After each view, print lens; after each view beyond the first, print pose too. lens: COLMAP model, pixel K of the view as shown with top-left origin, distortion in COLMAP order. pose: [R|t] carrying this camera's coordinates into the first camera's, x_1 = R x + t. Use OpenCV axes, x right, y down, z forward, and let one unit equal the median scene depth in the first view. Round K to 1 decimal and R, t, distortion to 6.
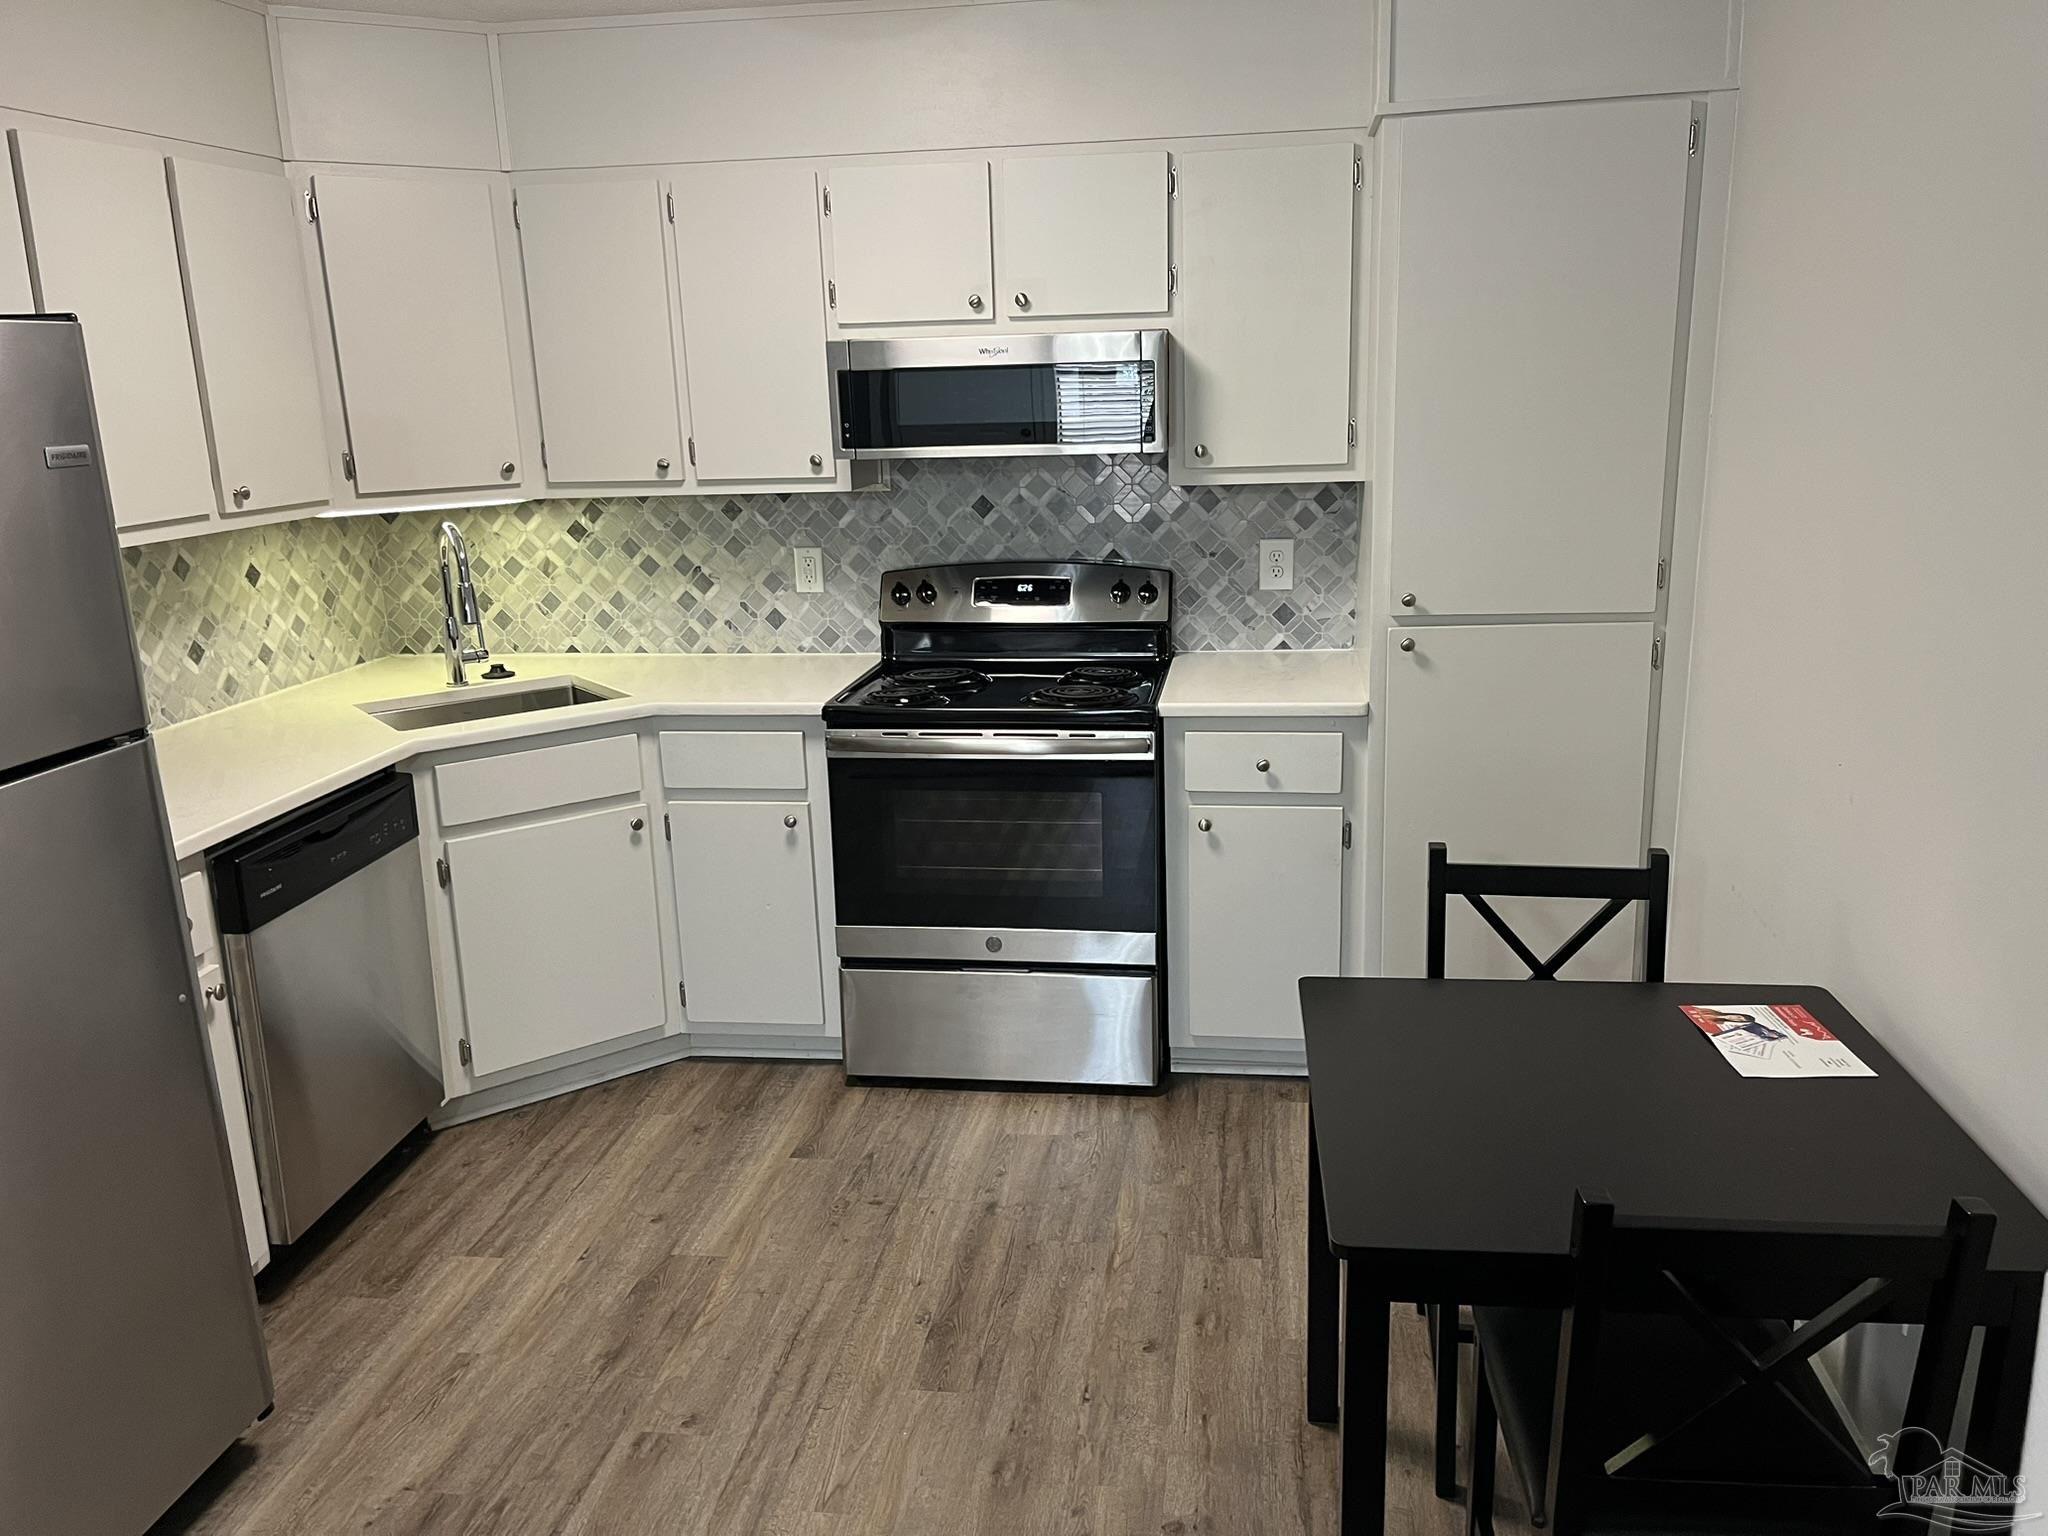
lens RADIAL K [[1561.0, 0, 1033.6], [0, 1561.0, 771.5], [0, 0, 1]] dist [0.049947, -0.054986]
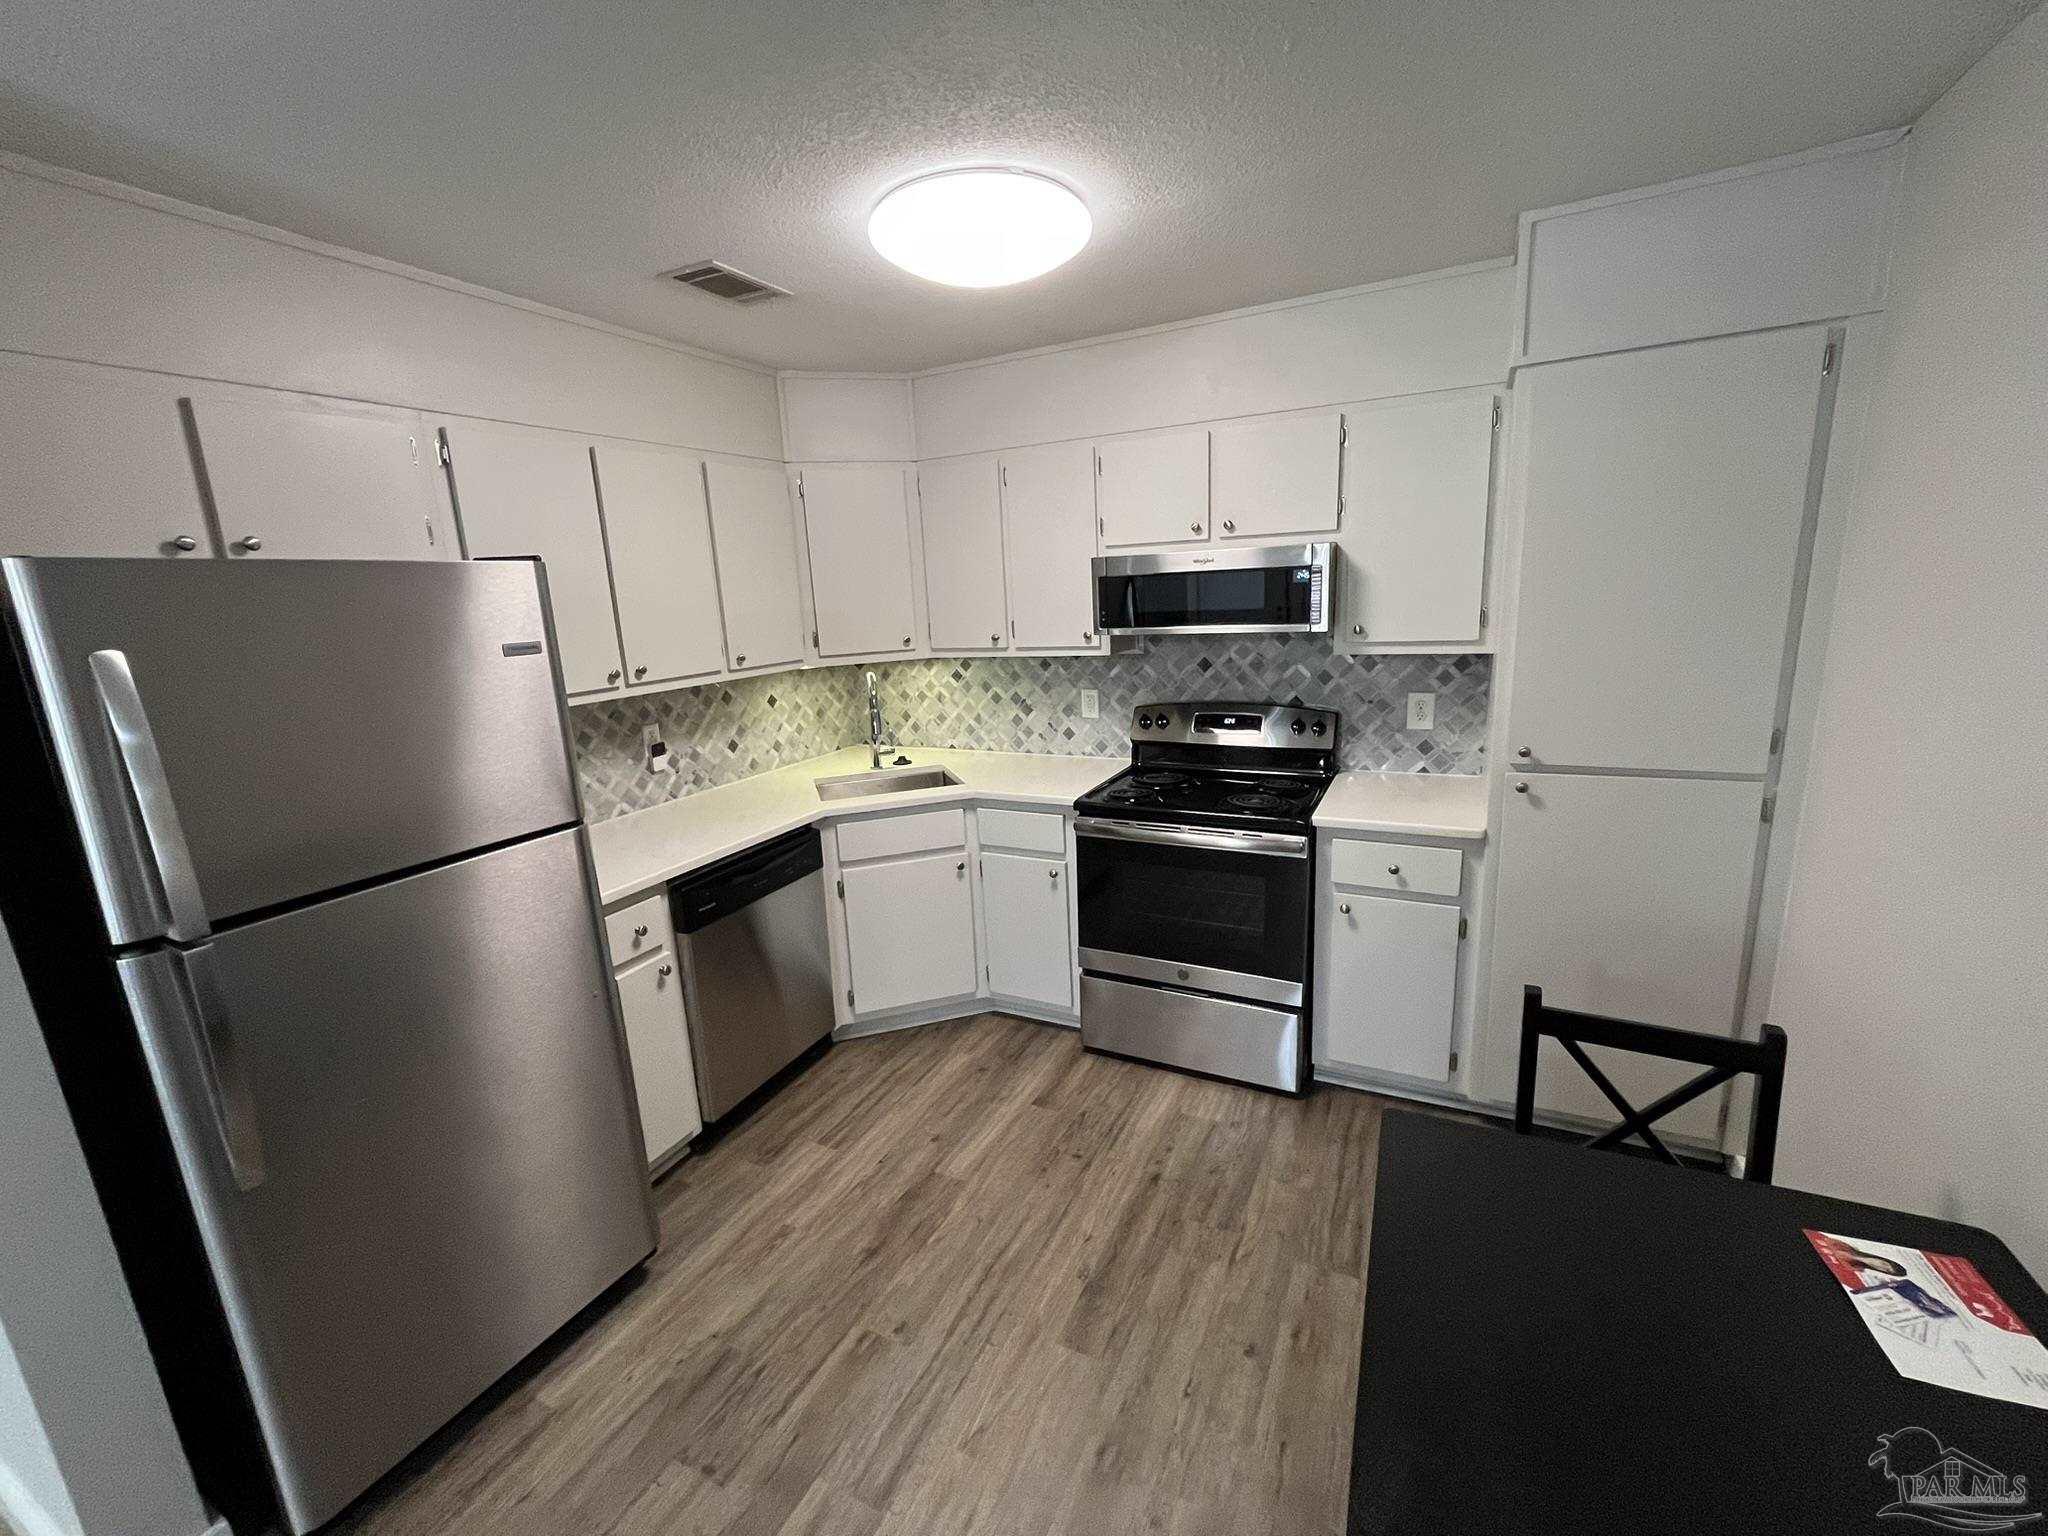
lens RADIAL K [[837.6, 0, 1016.3], [0, 837.6, 765.6], [0, 0, 1]] dist [-0.003936, 0.000115]
pose [[0.945224, 0.052570, -0.322163, 0.067235], [-0.060142, 0.998097, -0.013586, -0.060501], [0.320836, 0.032217, 0.946587, 0.224626]]
